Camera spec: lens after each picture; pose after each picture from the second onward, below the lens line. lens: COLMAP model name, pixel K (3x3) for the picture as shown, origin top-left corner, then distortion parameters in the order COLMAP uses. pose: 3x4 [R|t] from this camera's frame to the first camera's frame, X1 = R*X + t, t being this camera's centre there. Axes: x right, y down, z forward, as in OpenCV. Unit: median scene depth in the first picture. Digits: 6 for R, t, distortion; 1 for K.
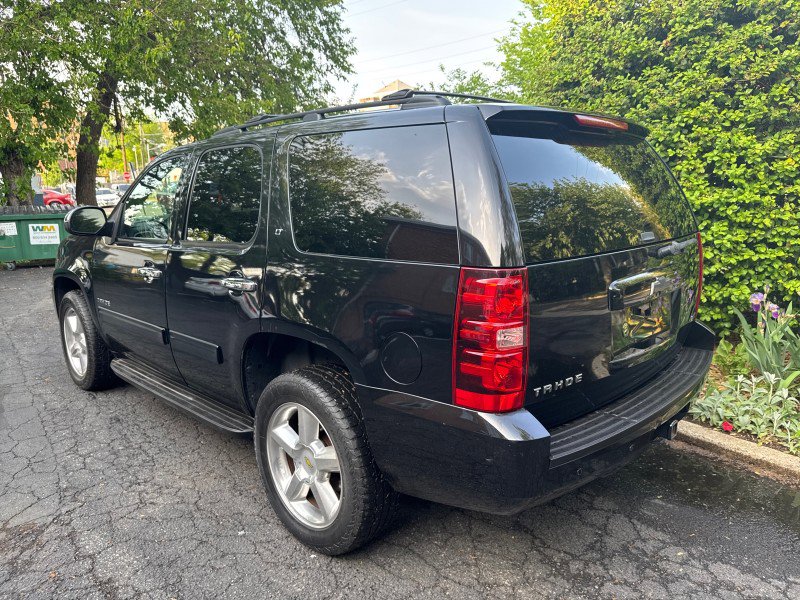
lens RADIAL K [[628.1, 0, 401.9], [0, 628.1, 294.9], [0, 0, 1]] dist [0.026115, -0.047531]
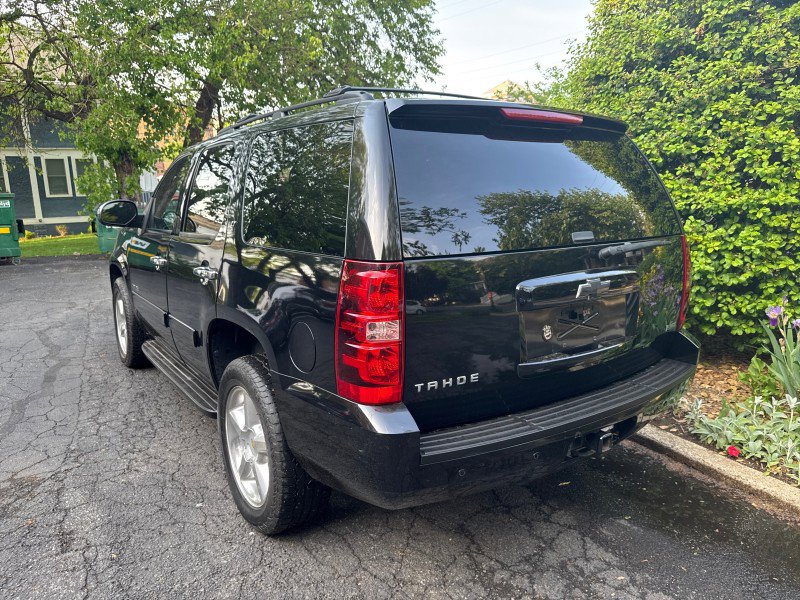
lens RADIAL K [[628.1, 0, 393.2], [0, 628.1, 298.5], [0, 0, 1]] dist [0.026115, -0.047531]
pose [[0.978346, 0.043577, -0.202337, 0.204935], [-0.043250, 0.999046, 0.006043, 0.005009], [0.202407, 0.002839, 0.979297, 0.013405]]
